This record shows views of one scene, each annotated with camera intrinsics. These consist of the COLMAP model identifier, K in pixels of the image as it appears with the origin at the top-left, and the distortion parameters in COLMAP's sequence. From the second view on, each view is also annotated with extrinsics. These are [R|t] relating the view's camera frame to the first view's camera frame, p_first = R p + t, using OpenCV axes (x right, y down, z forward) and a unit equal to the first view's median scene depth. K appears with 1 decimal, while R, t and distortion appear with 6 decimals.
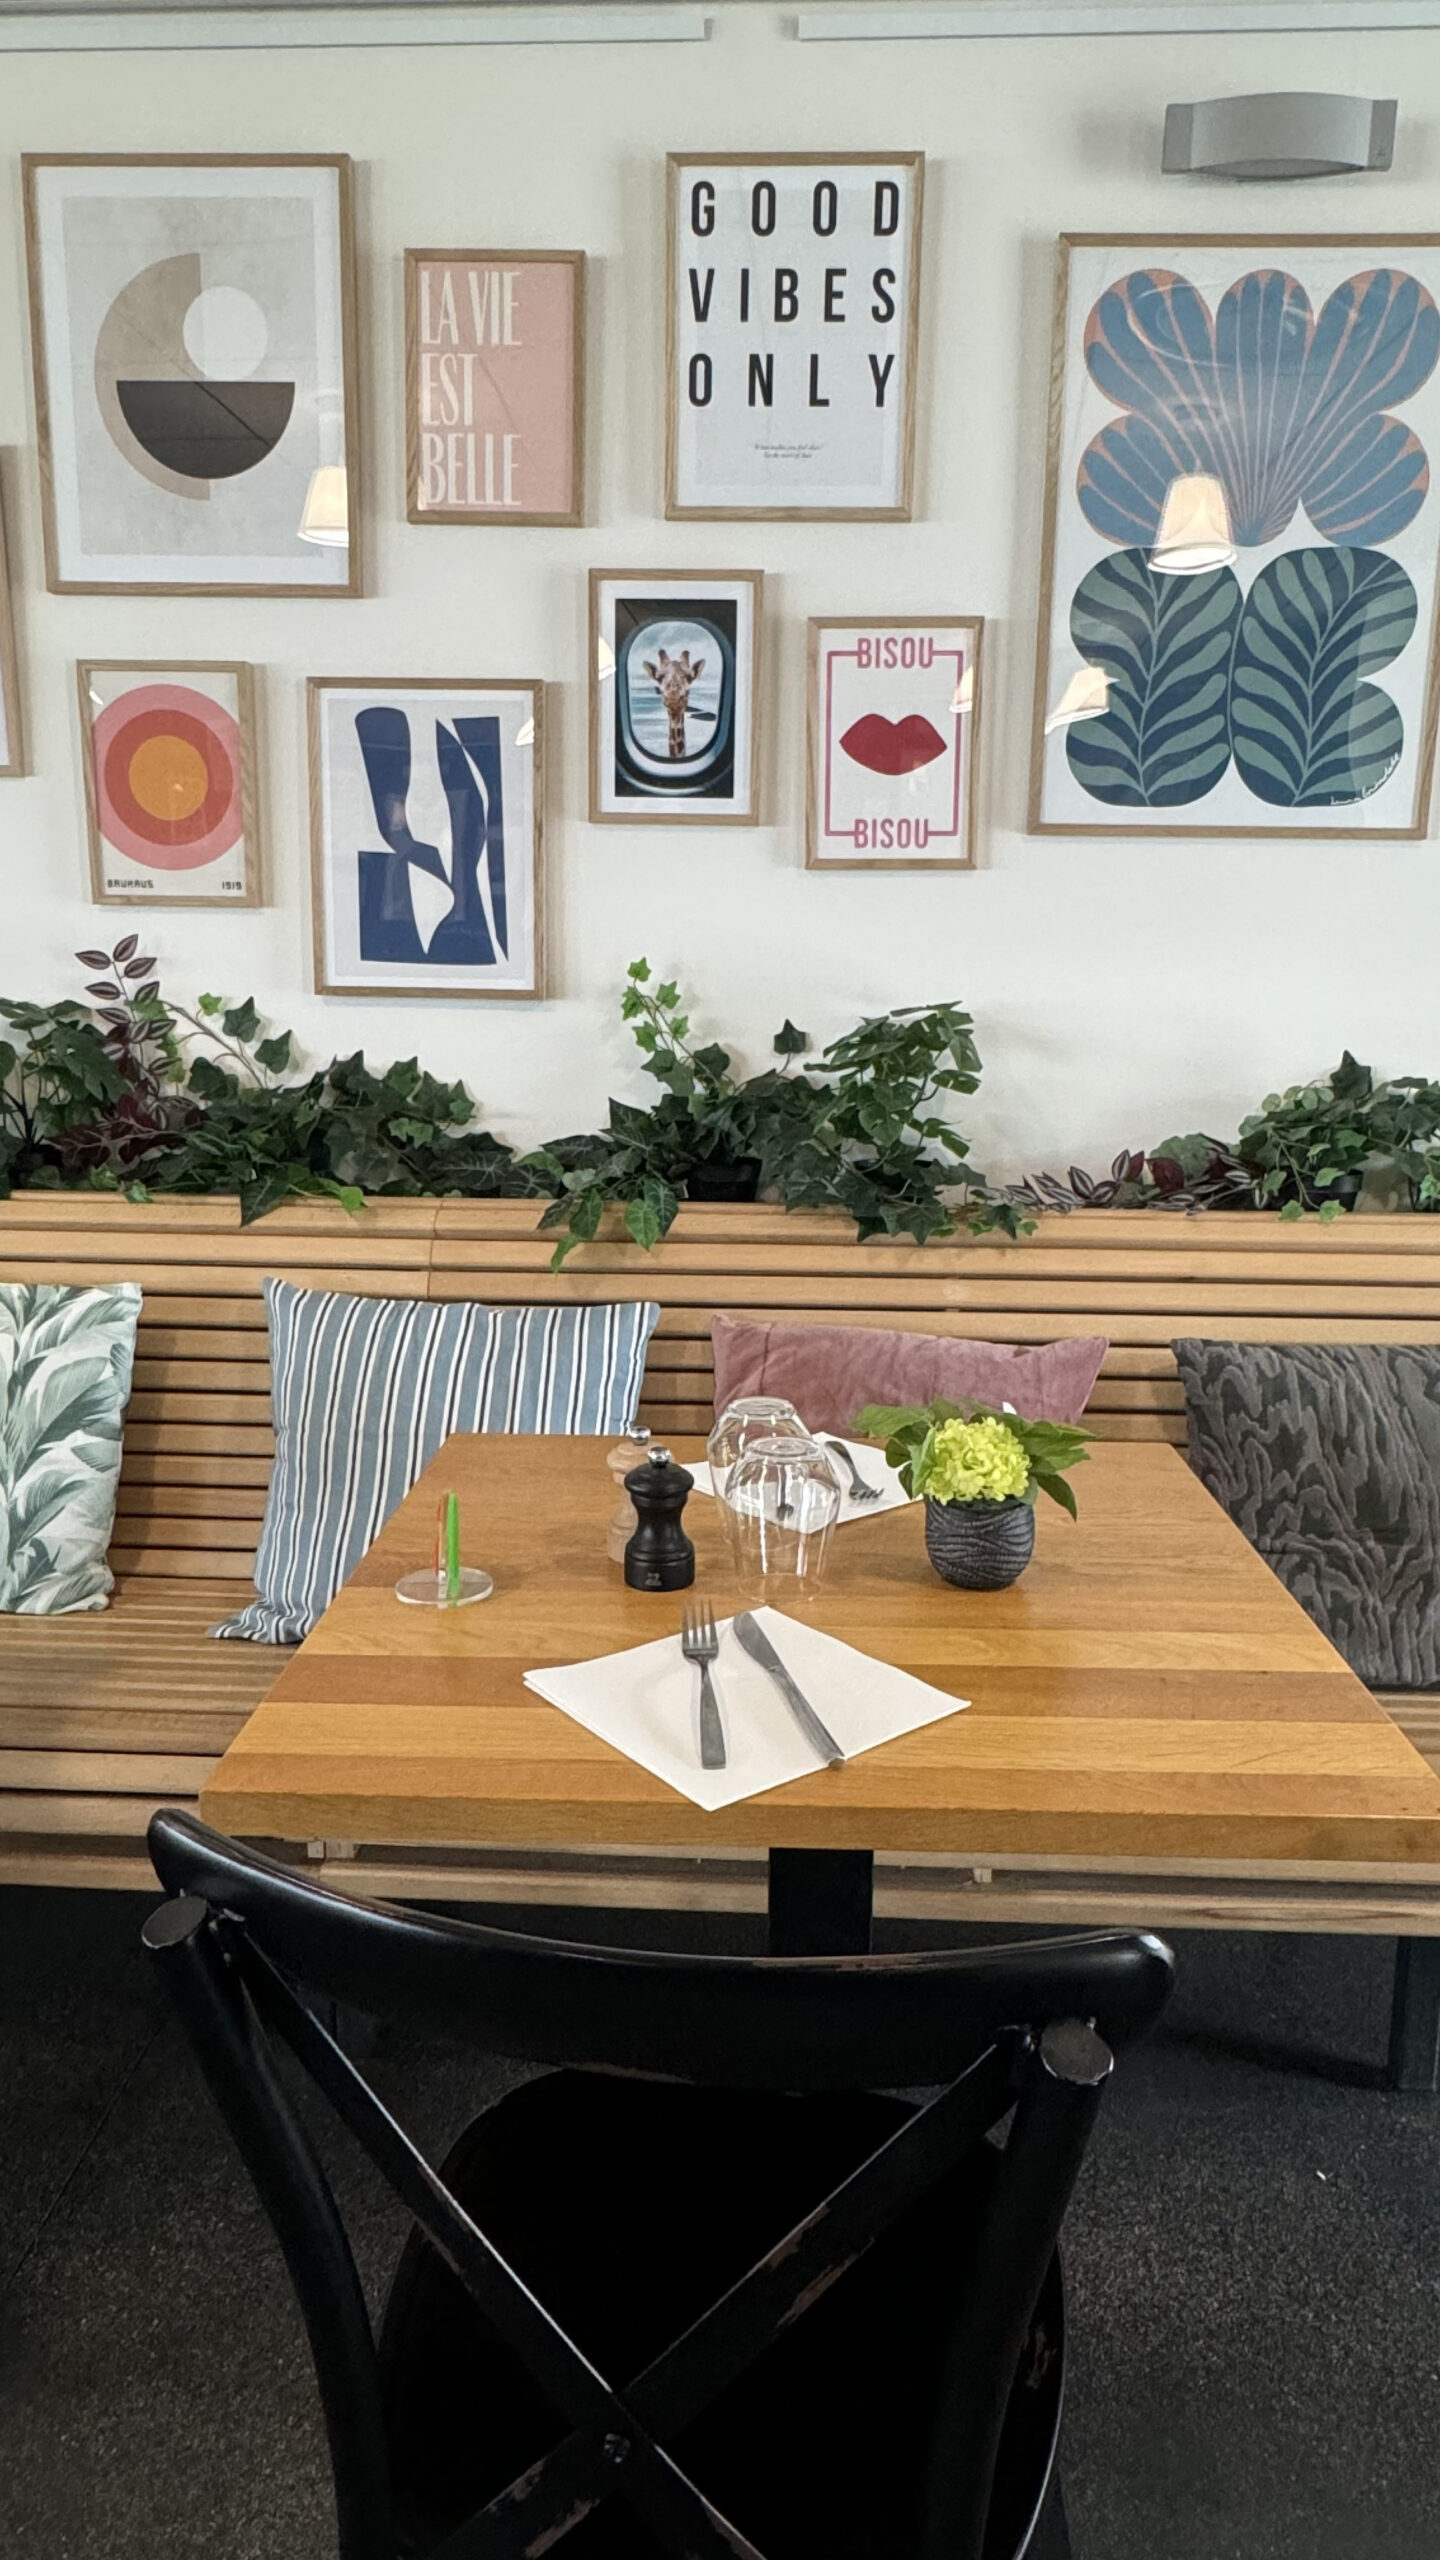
lens RADIAL K [[1641.8, 0, 718.8], [0, 1641.8, 1281.1], [0, 0, 1]] dist [-0.022459, 0.000687]
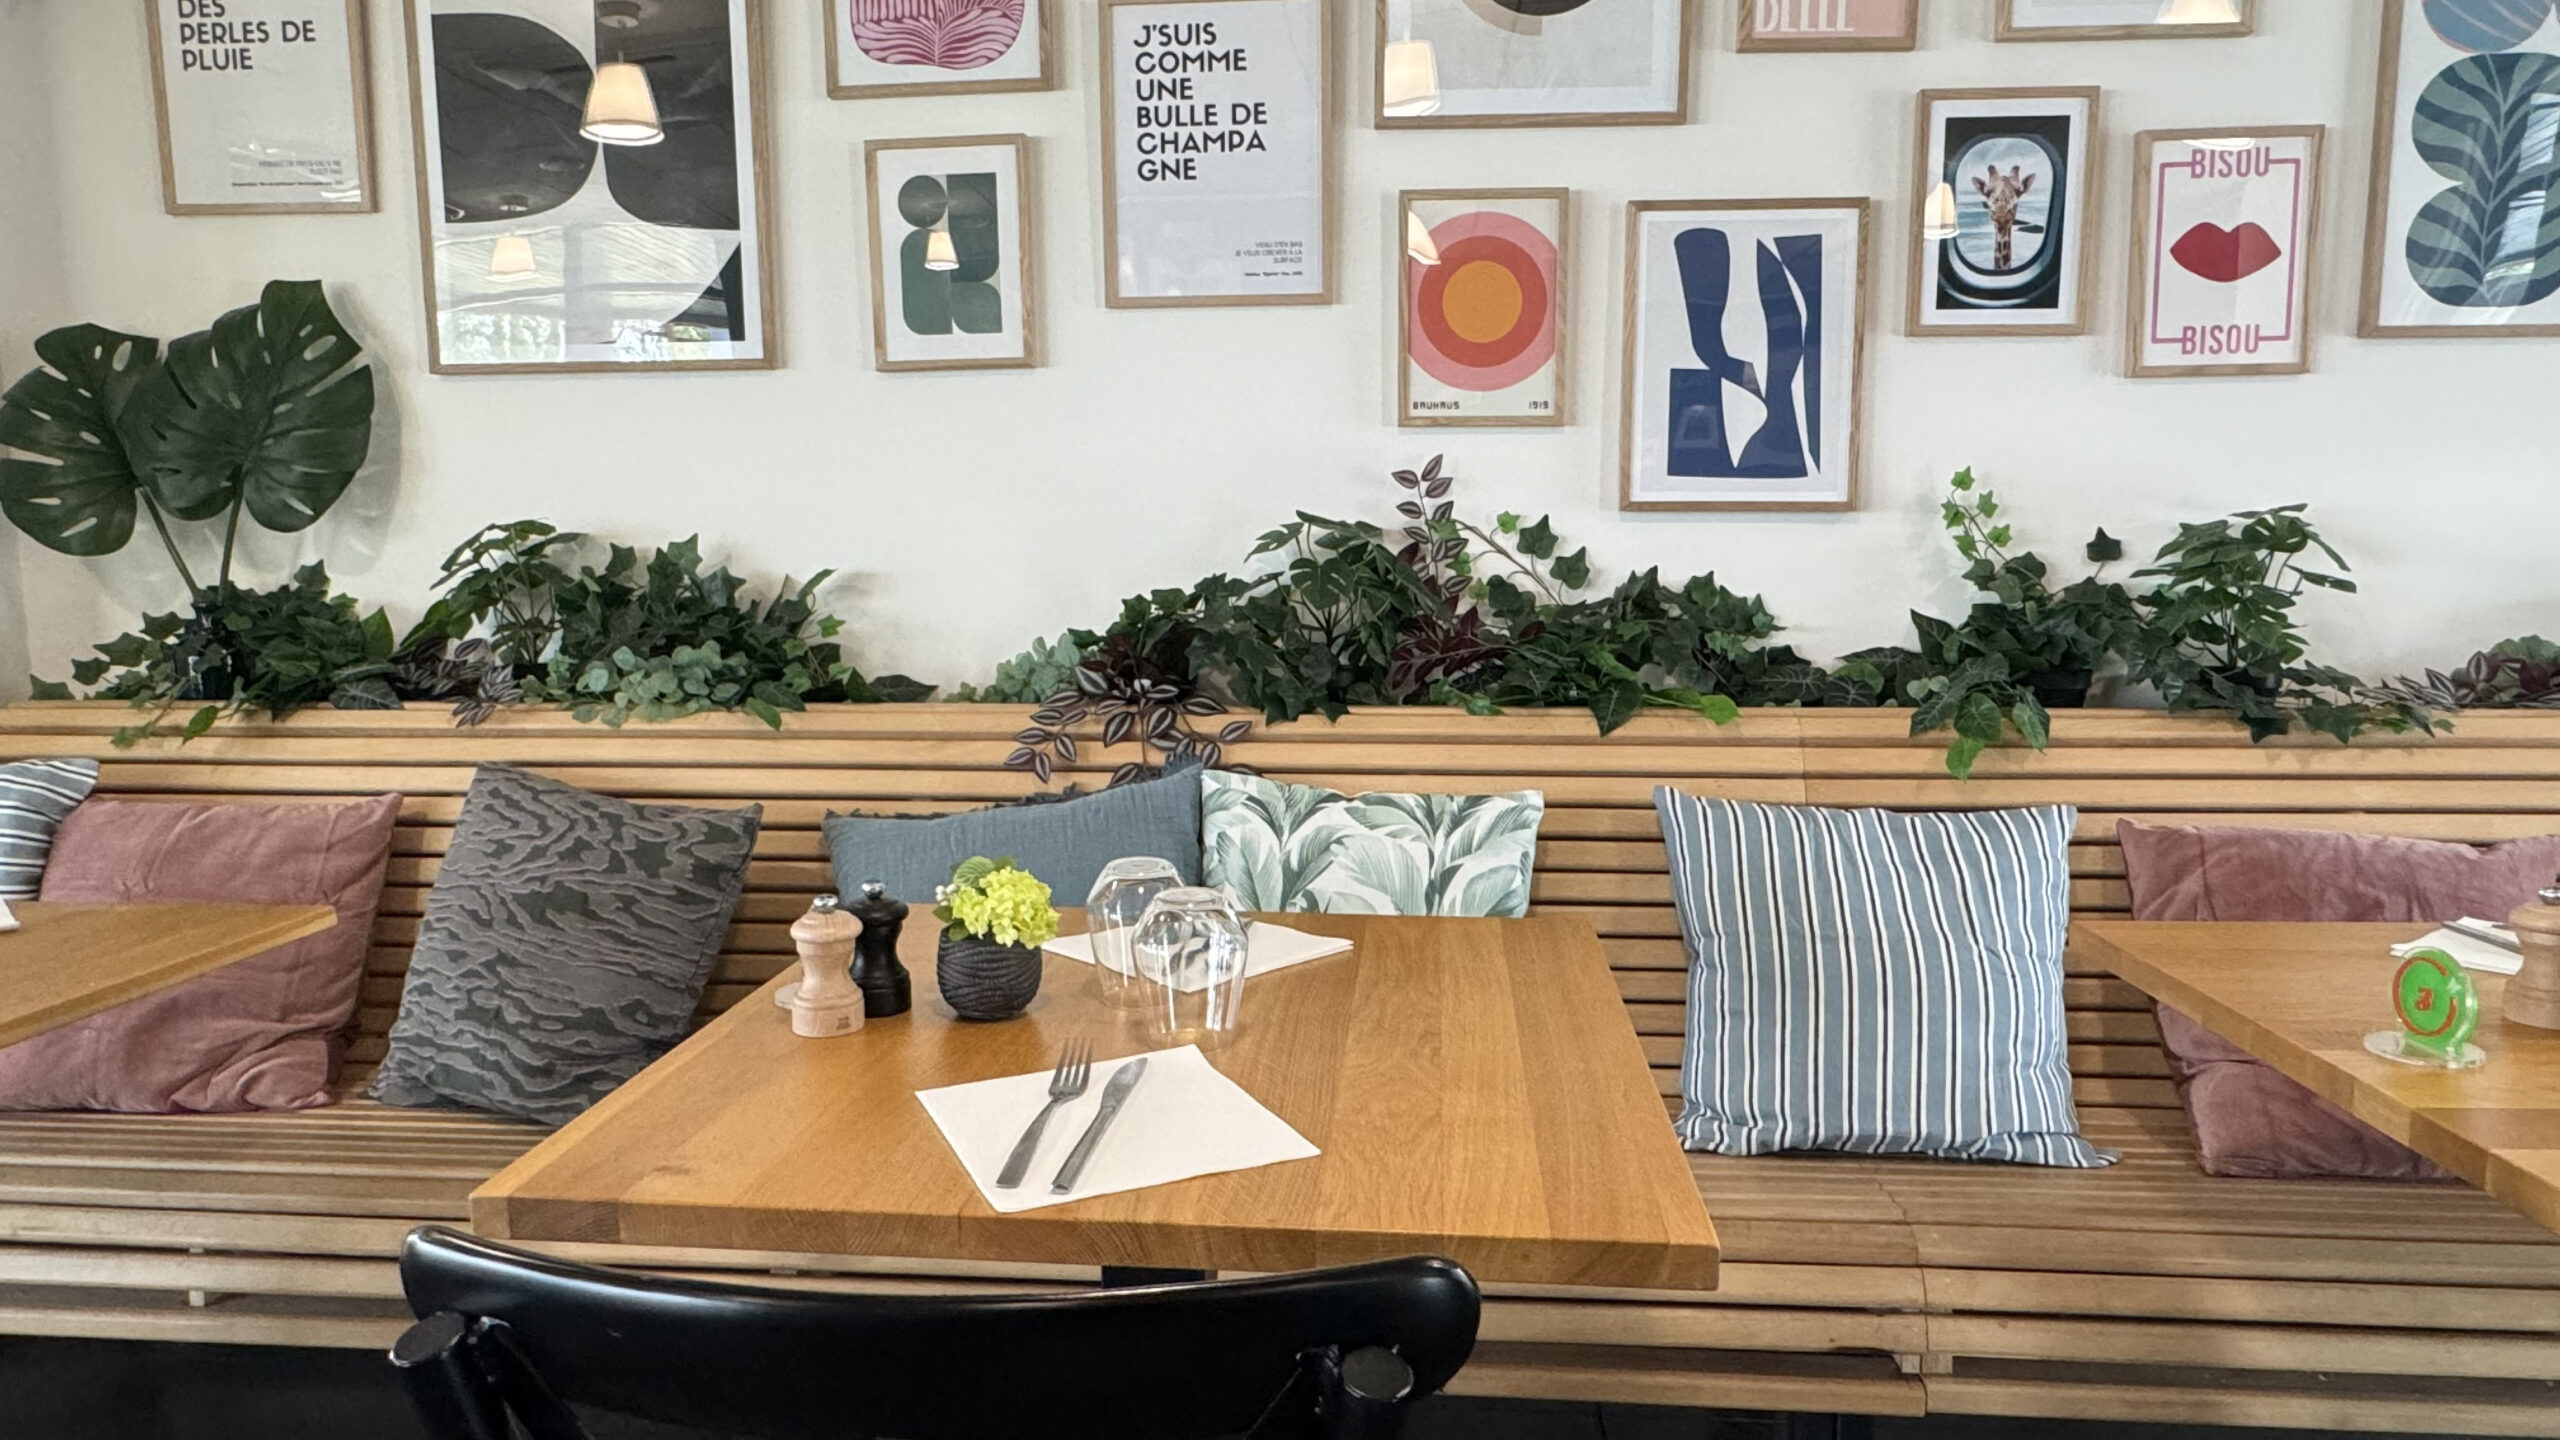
lens RADIAL K [[1641.8, 0, 1279.6], [0, 1641.8, 713.2], [0, 0, 1]] dist [-0.022459, 0.000687]
pose [[0.998107, -0.011953, -0.060326, -0.413559], [0.006851, 0.996435, -0.084087, 0.033832], [0.061116, 0.083514, 0.994631, -0.003957]]
